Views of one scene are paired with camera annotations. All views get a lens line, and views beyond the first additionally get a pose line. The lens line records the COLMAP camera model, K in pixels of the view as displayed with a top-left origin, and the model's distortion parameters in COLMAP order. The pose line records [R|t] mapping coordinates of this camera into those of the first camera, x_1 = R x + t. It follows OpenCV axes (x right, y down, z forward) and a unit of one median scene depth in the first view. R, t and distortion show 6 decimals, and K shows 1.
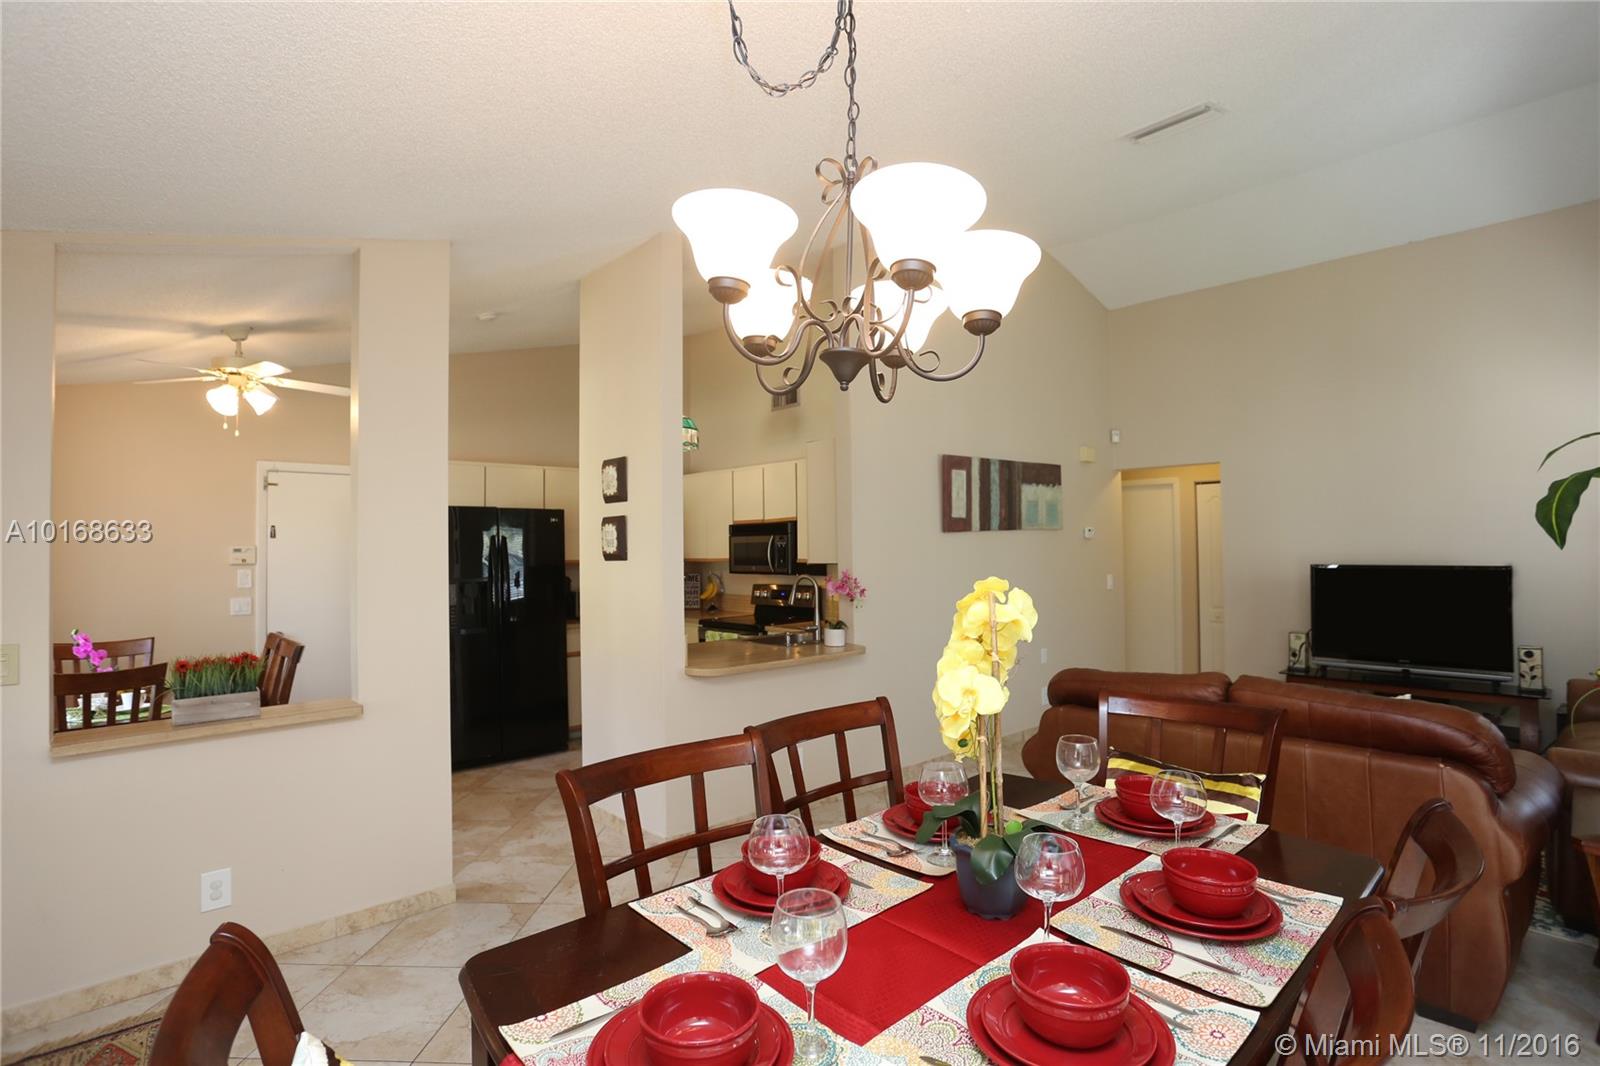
lens RADIAL K [[777.9, 0, 797.9], [0, 777.9, 533.9], [0, 0, 1]] dist [-0.032974, 0.001091]
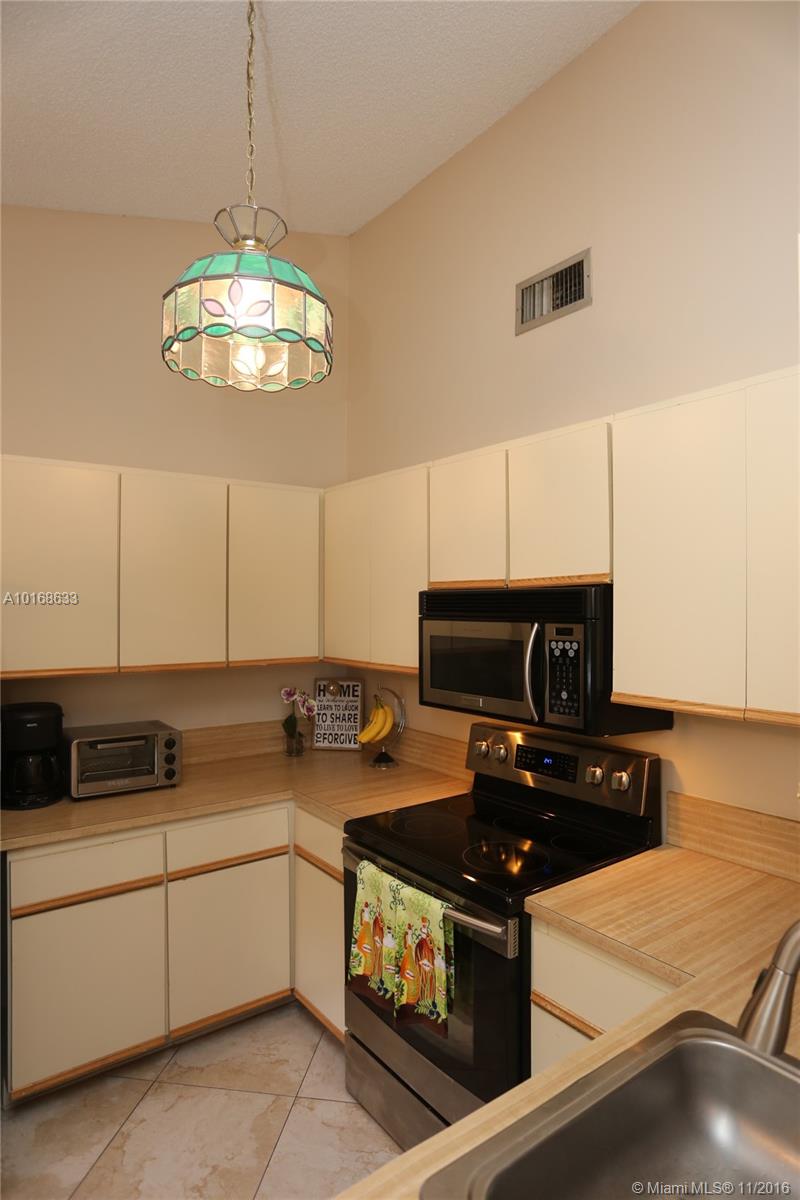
lens RADIAL K [[690.0, 0, 401.4], [0, 690.0, 601.0], [0, 0, 1]] dist [-0.032052, 0.001063]
pose [[0.994069, 0.014248, -0.107812, -0.058396], [-0.013665, 0.999888, 0.006139, -0.008929], [0.107887, -0.004629, 0.994152, 0.628994]]
